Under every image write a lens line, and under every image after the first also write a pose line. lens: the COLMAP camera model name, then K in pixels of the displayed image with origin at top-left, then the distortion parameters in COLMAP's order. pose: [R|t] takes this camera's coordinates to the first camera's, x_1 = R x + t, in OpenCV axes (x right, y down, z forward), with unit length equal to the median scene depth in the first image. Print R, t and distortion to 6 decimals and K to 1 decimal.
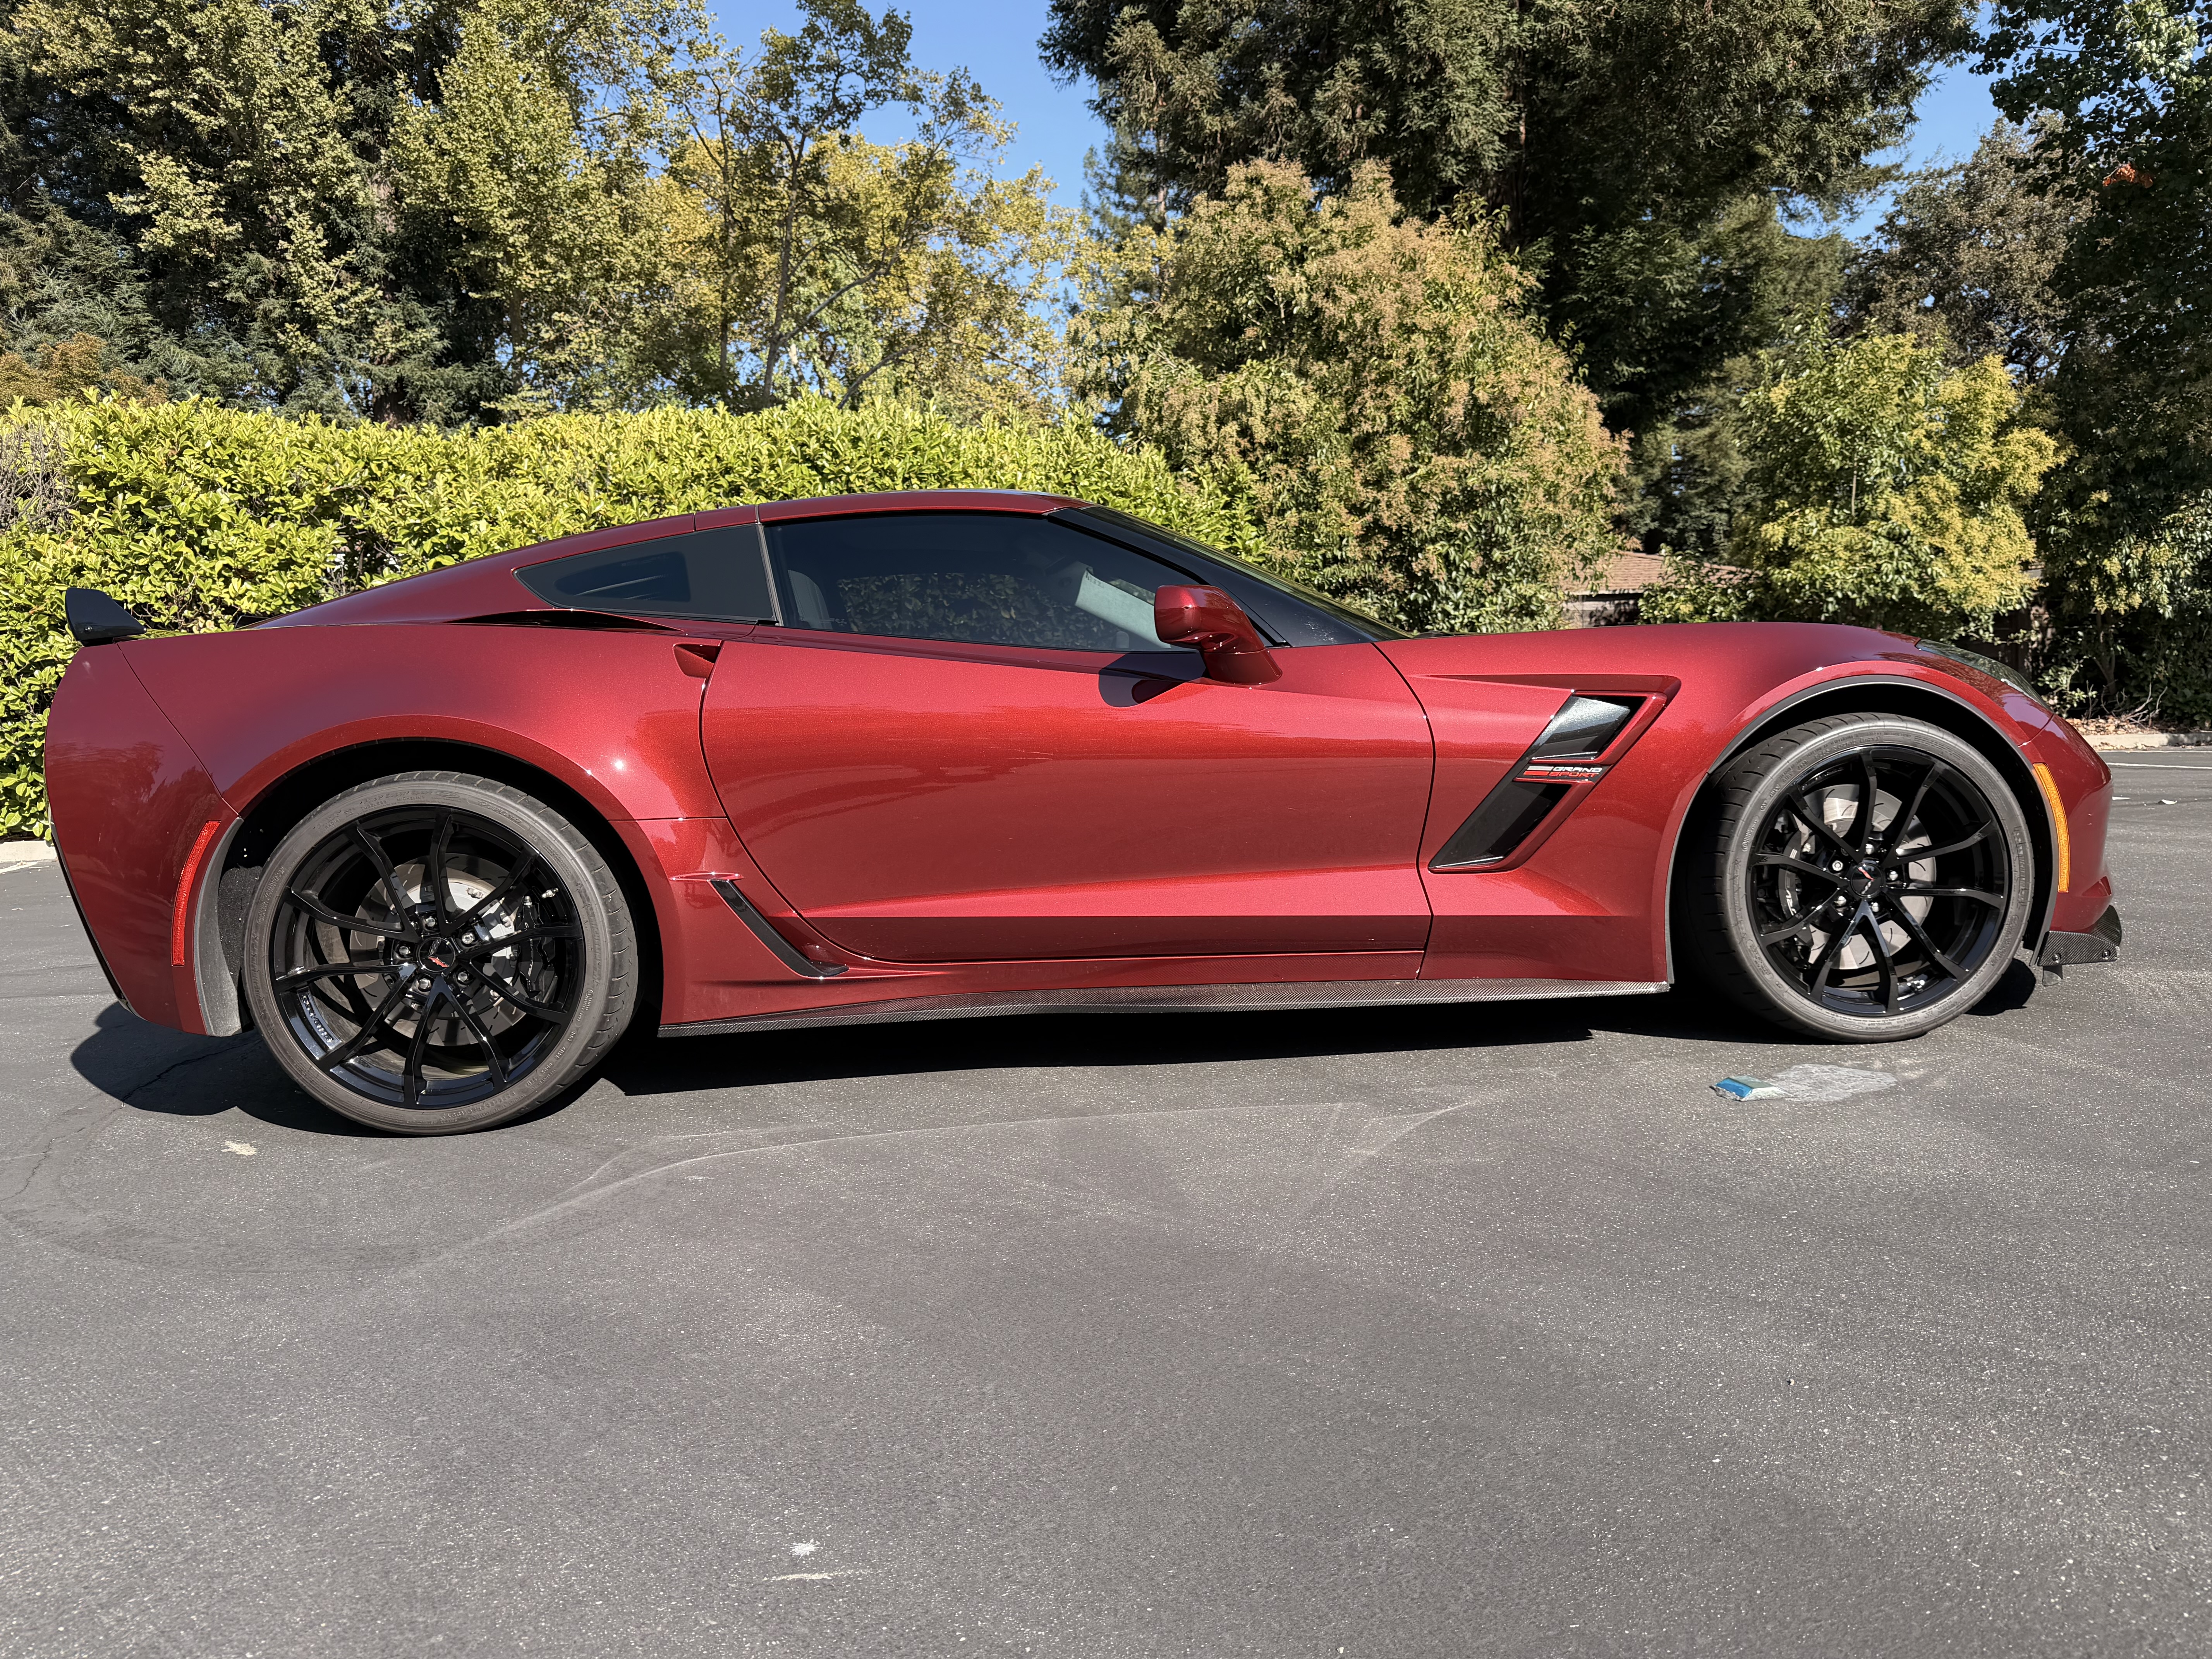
lens RADIAL K [[1612.6, 0, 1108.3], [0, 1612.6, 851.6], [0, 0, 1]] dist [0.032350, -0.054559]
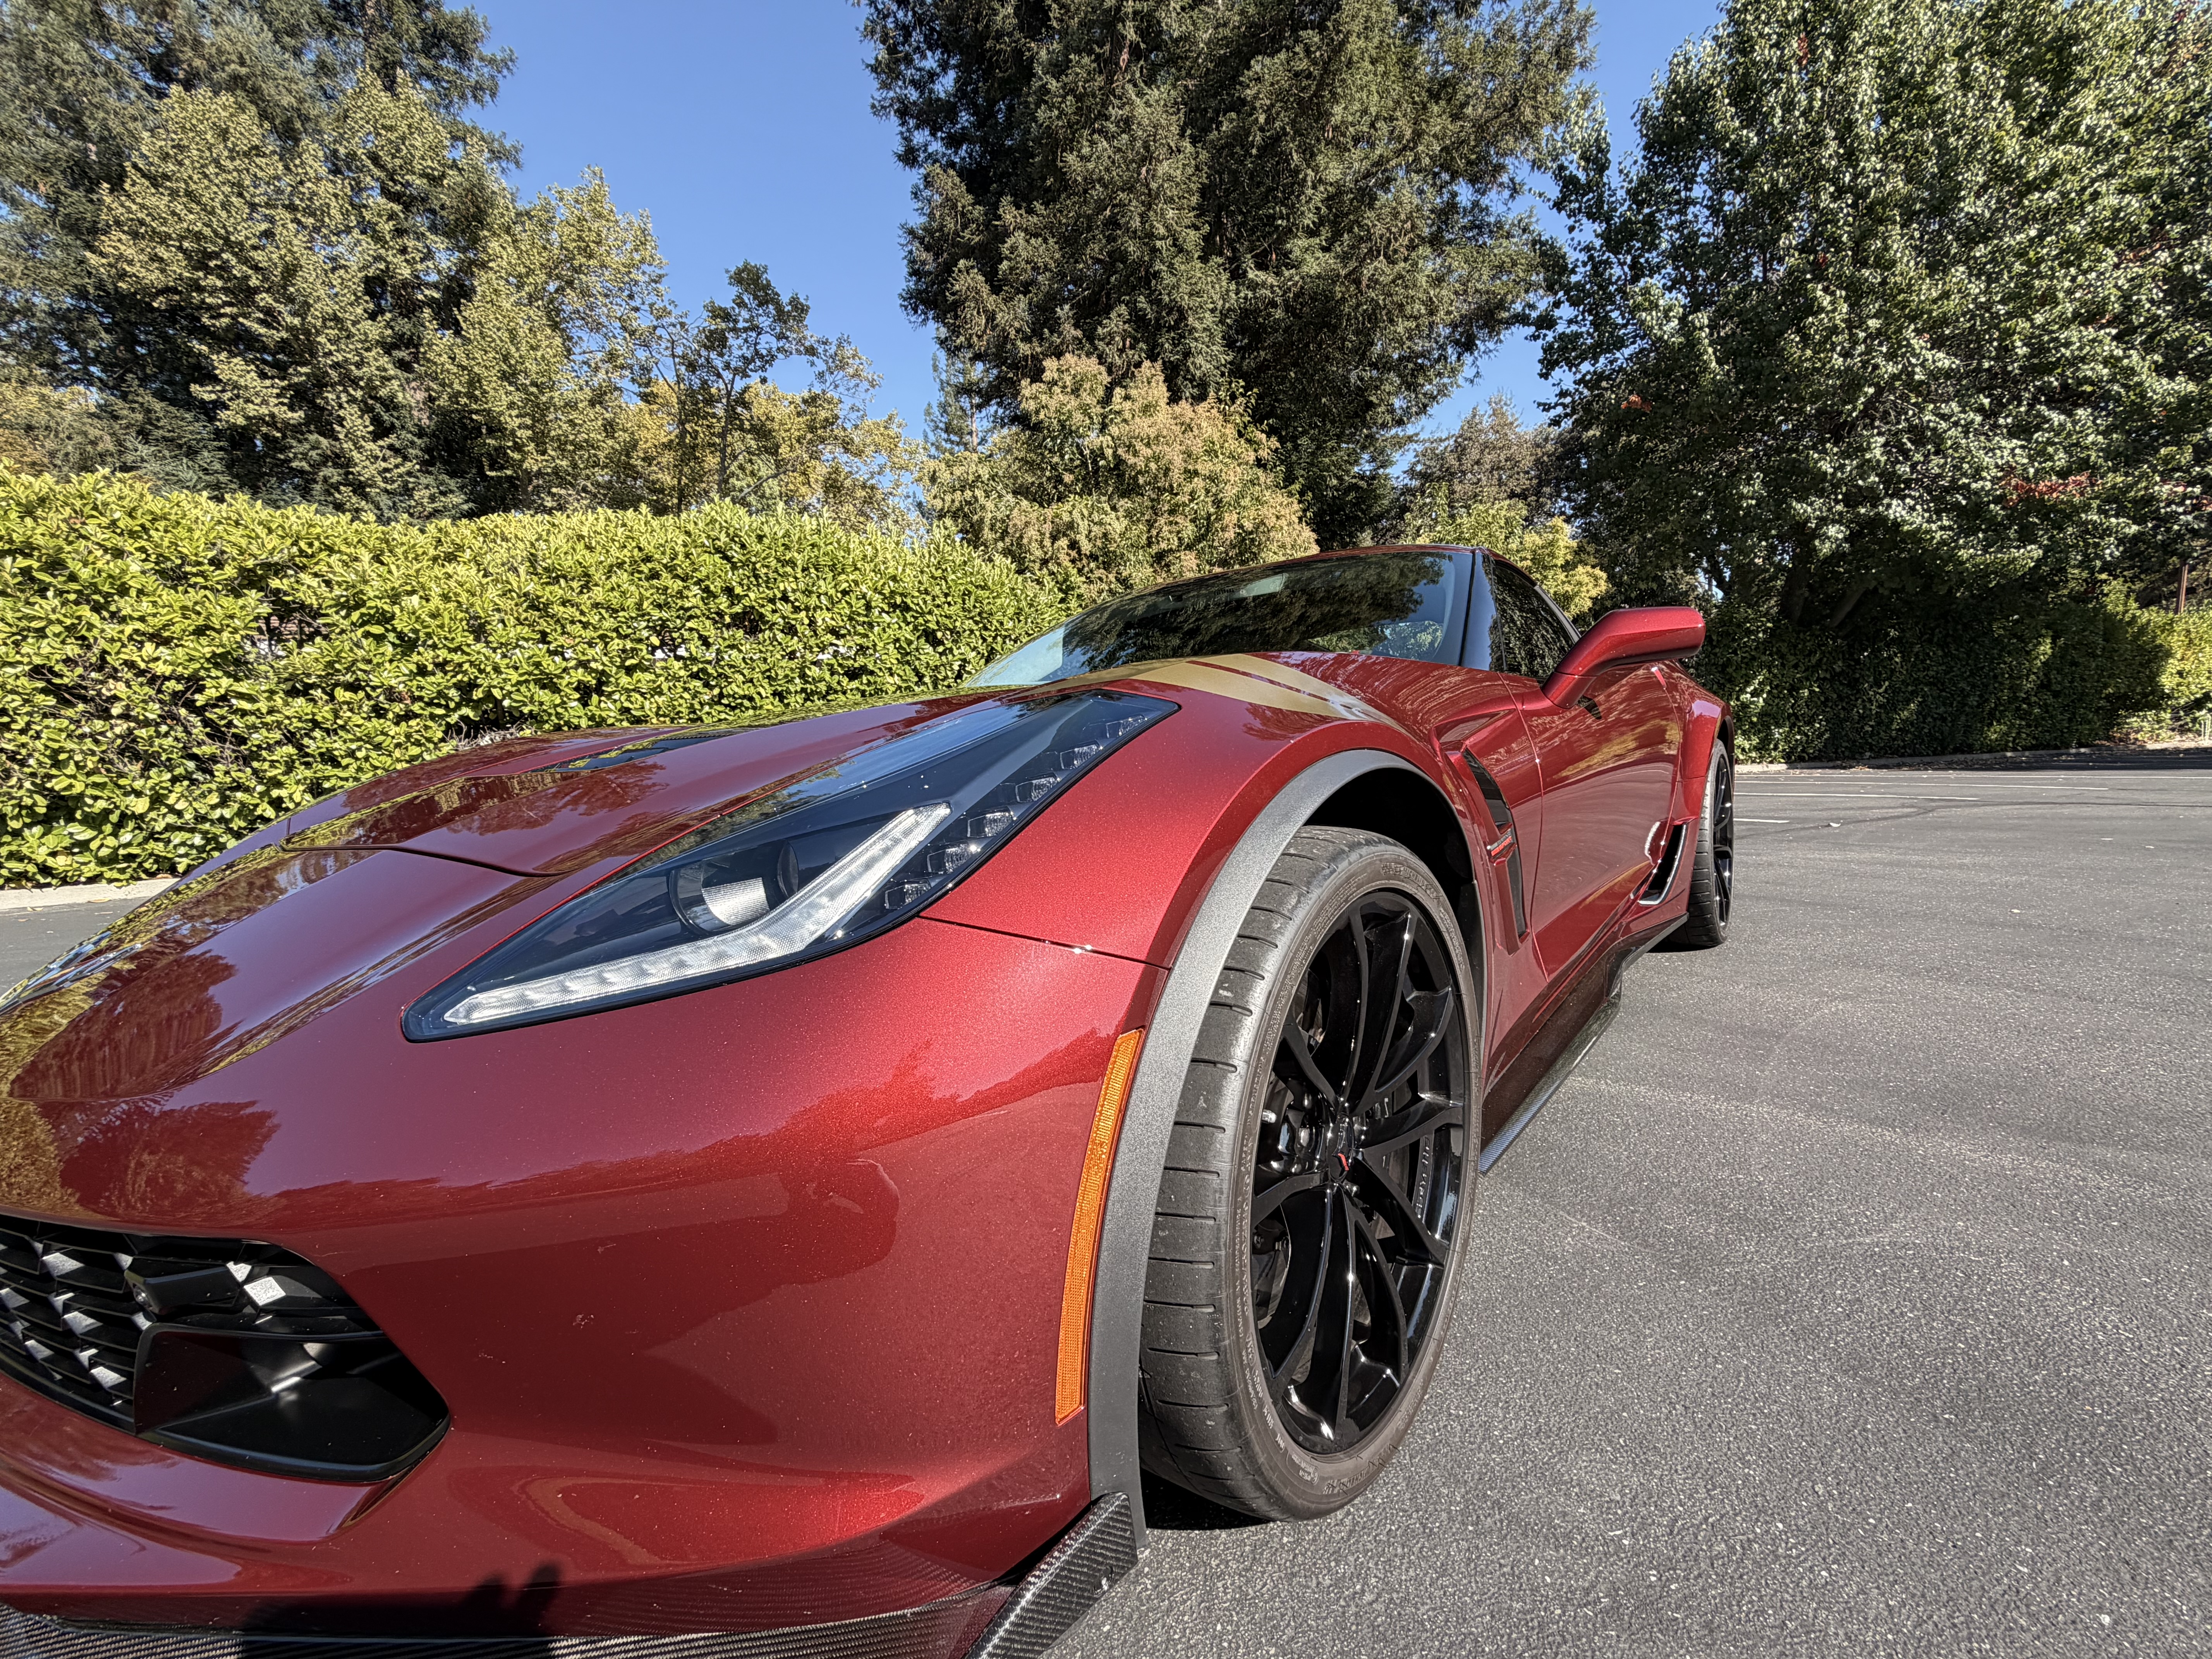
lens RADIAL K [[980.2, 0, 1119.3], [0, 980.2, 838.3], [0, 0, 1]] dist [-0.009799, 0.001979]
pose [[0.984493, -0.023885, 0.173791, -0.019812], [0.025157, 0.999670, -0.005116, -0.015002], [-0.173611, 0.009409, 0.984769, 0.183345]]
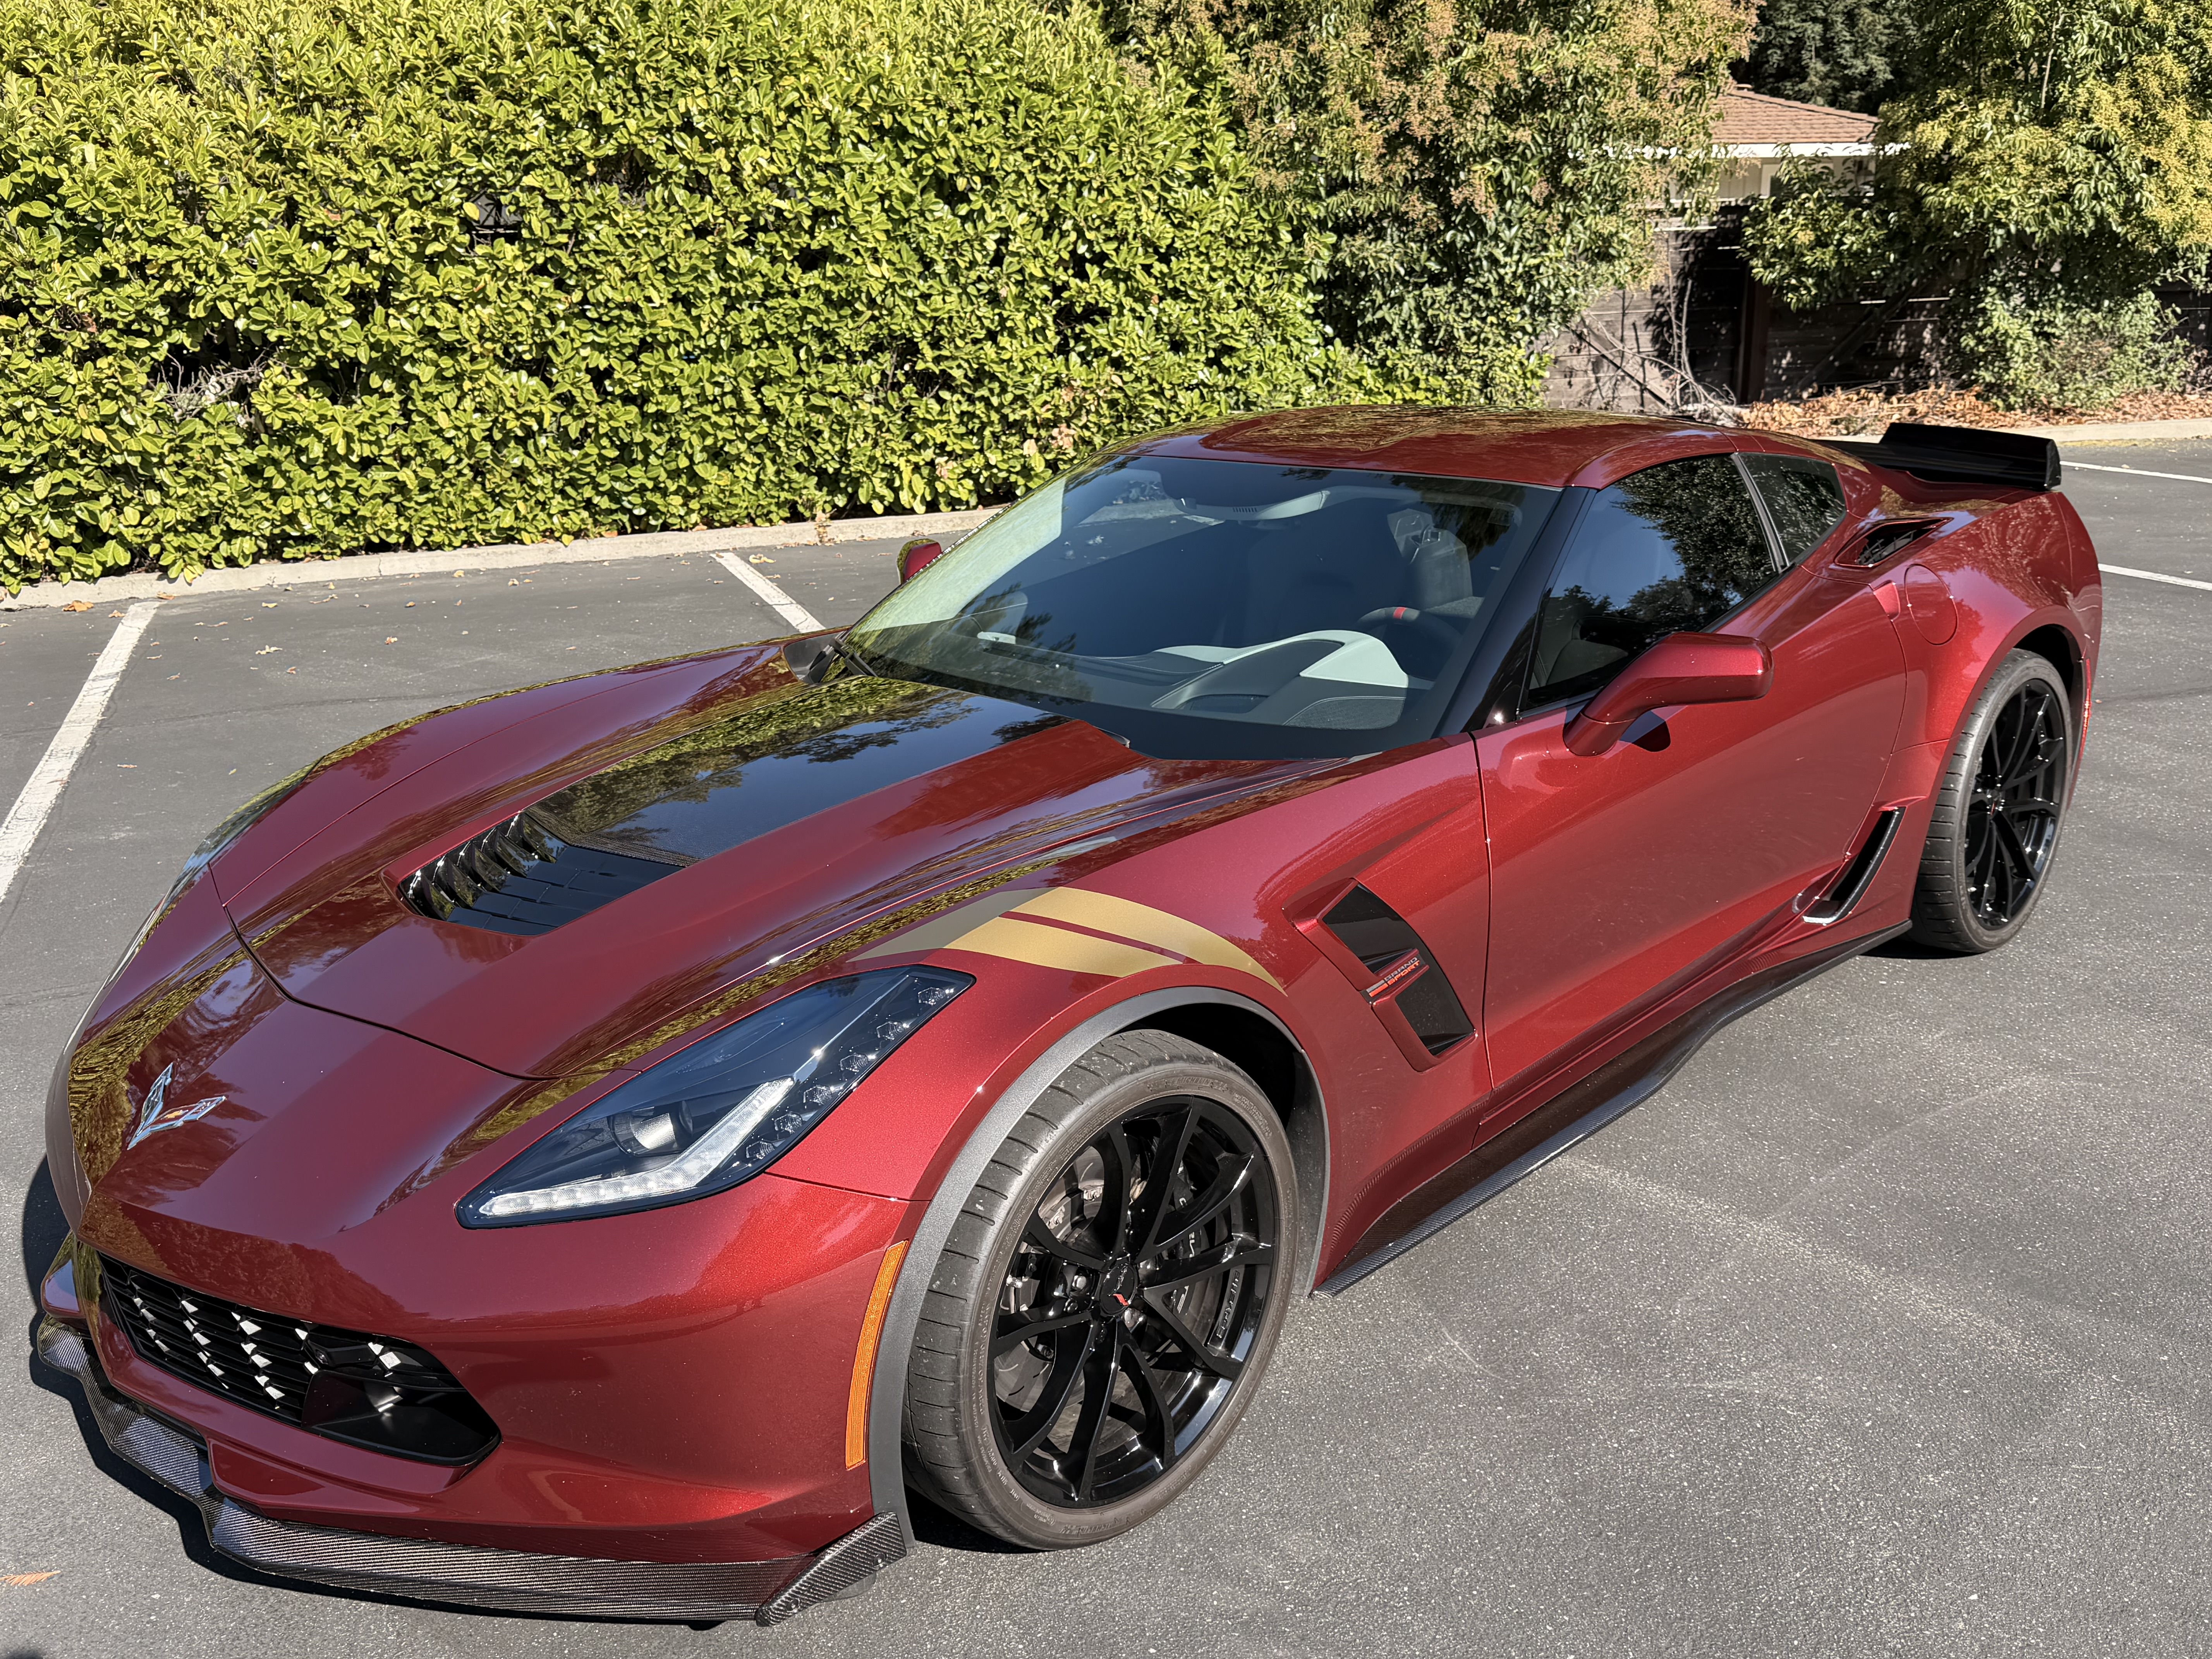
lens RADIAL K [[1946.5, 0, 1127.8], [0, 1946.5, 868.1], [0, 0, 1]] dist [0.068055, -0.139977]
pose [[0.998541, -0.005865, 0.053680, -0.001338], [-0.006112, 0.975420, 0.220268, -0.067231], [-0.053652, -0.220274, 0.973961, 0.089919]]
